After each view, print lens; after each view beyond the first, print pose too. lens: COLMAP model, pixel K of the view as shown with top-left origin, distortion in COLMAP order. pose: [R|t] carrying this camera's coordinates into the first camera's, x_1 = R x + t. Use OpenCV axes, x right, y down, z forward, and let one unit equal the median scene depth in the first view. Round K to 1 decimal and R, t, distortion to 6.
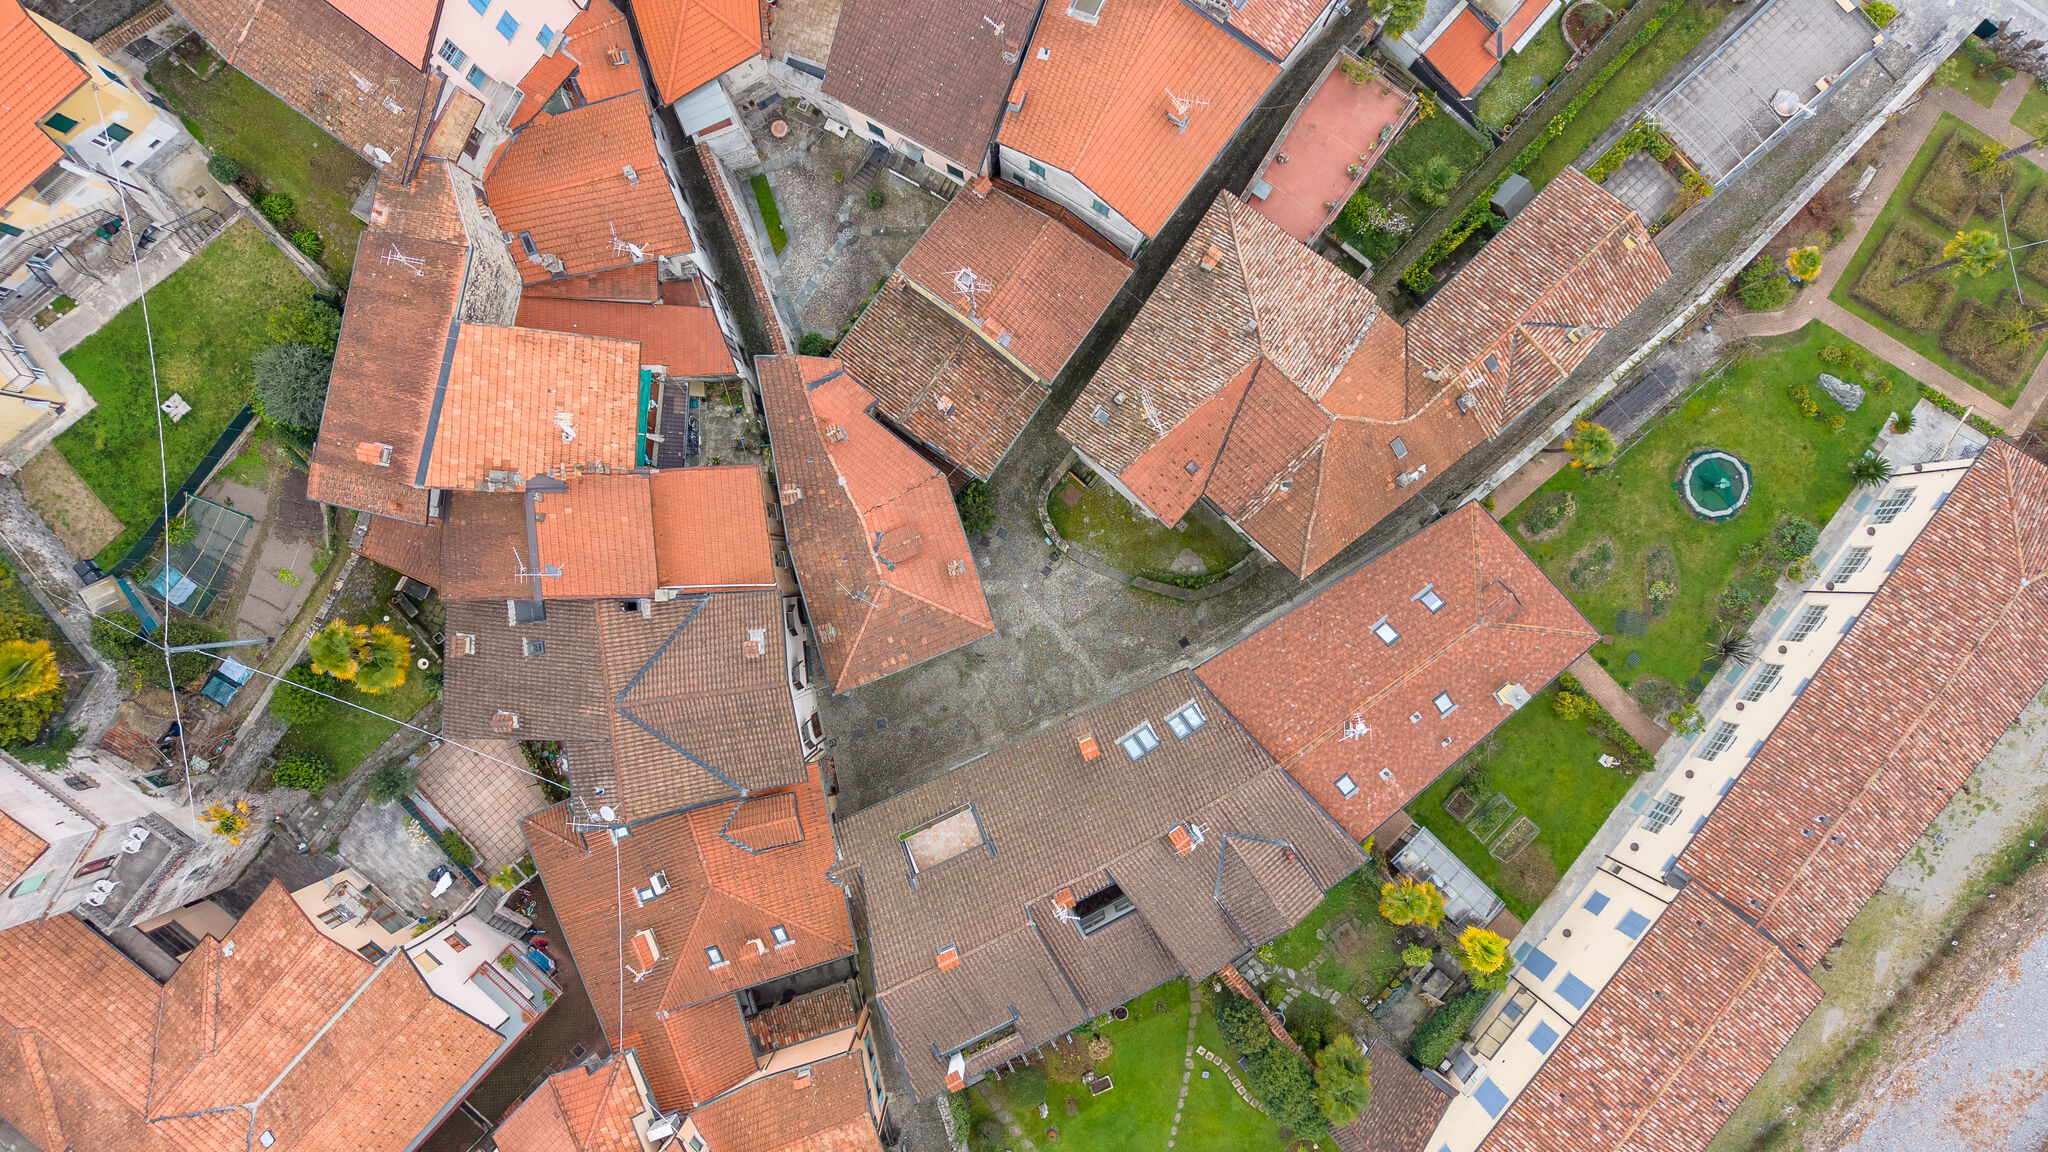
lens RADIAL K [[1374.2, 0, 1023.2], [0, 1374.2, 580.6], [0, 0, 1]] dist [0.031152, -0.038845]
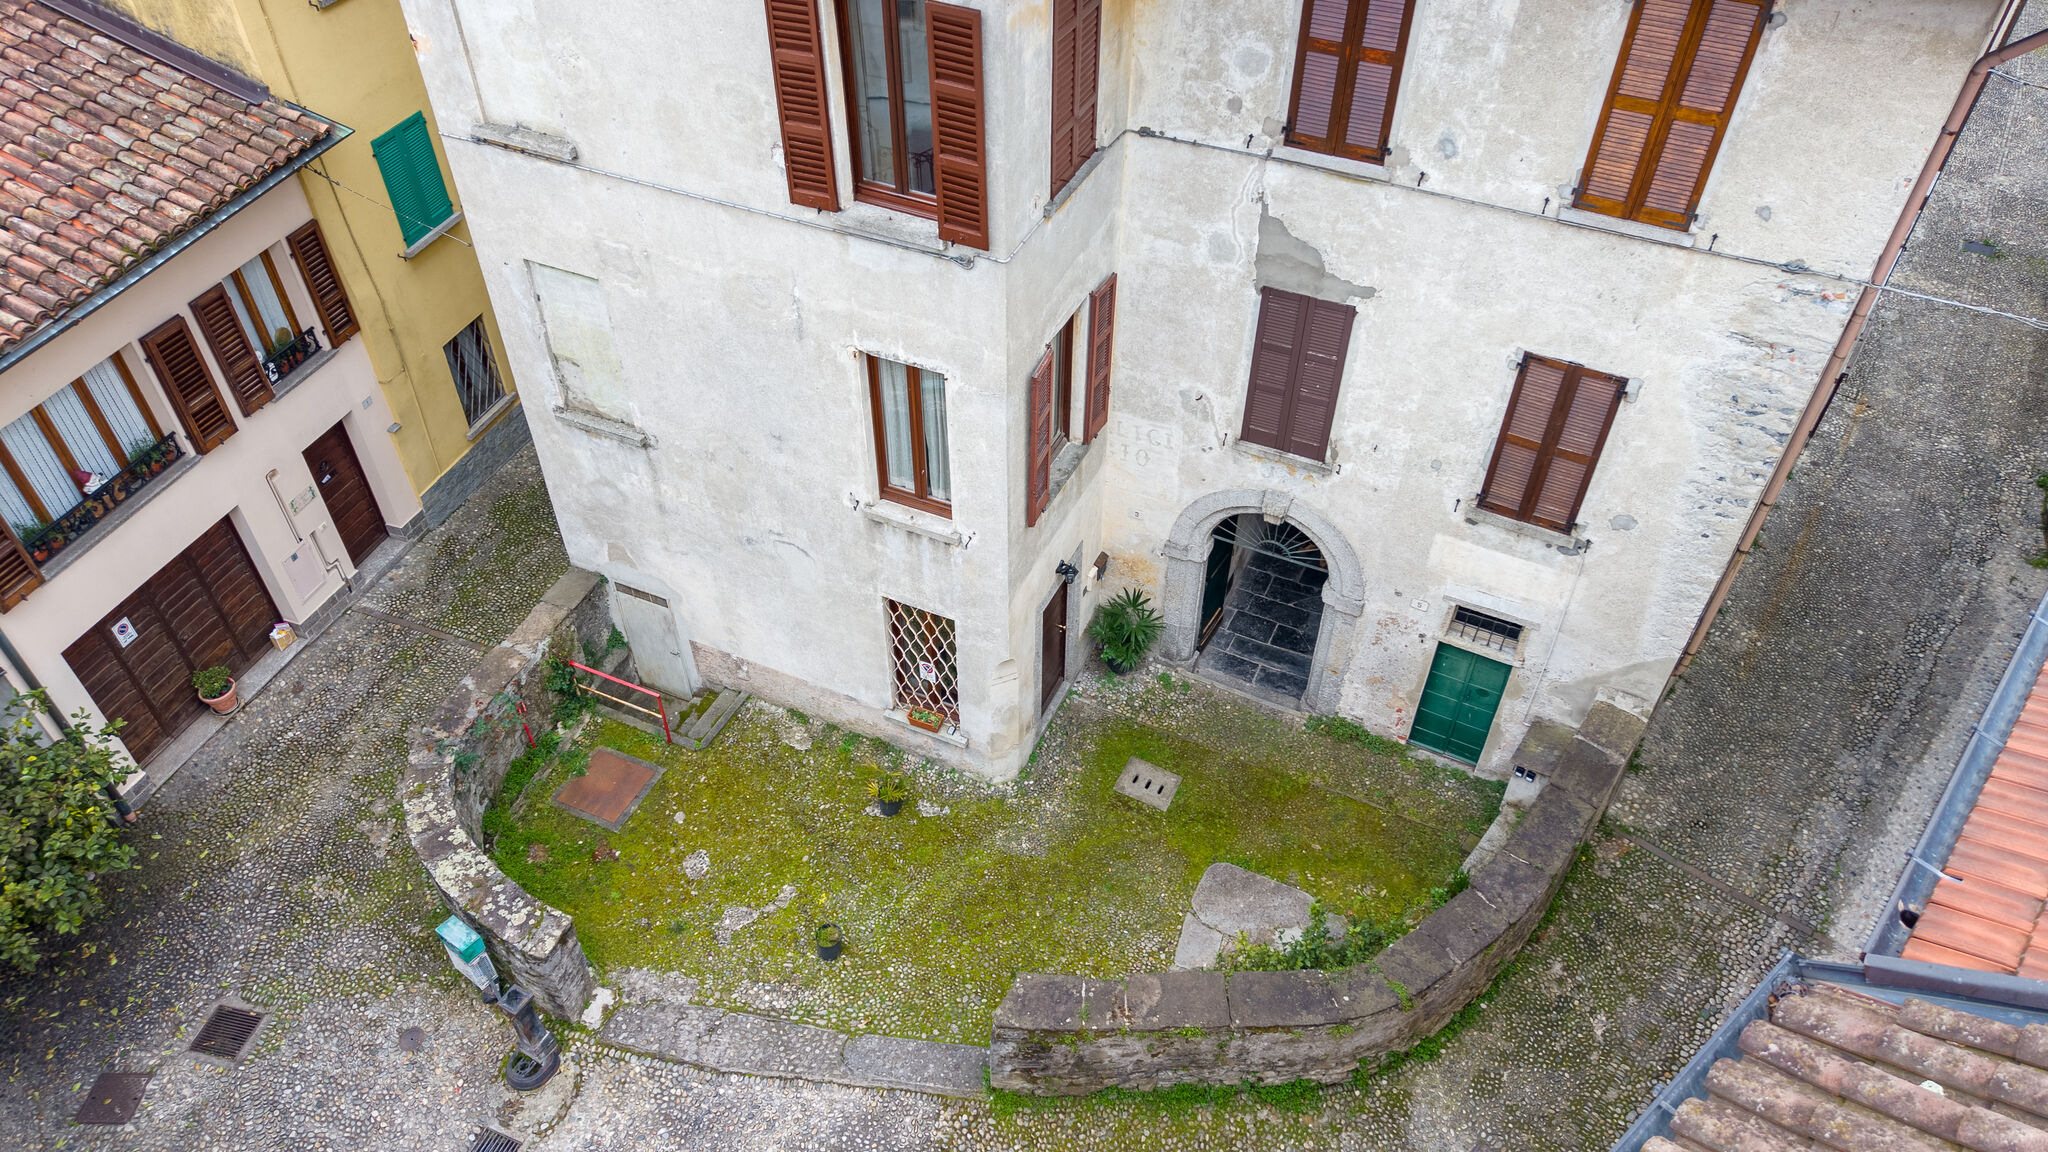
lens RADIAL K [[1374.2, 0, 1039.8], [0, 1374.2, 567.4], [0, 0, 1]] dist [0.031152, -0.038845]
pose [[0.956639, -0.190026, 0.220753, 0.057849], [0.291022, 0.655210, -0.697142, 0.082165], [-0.012164, 0.731157, 0.682101, 0.832663]]
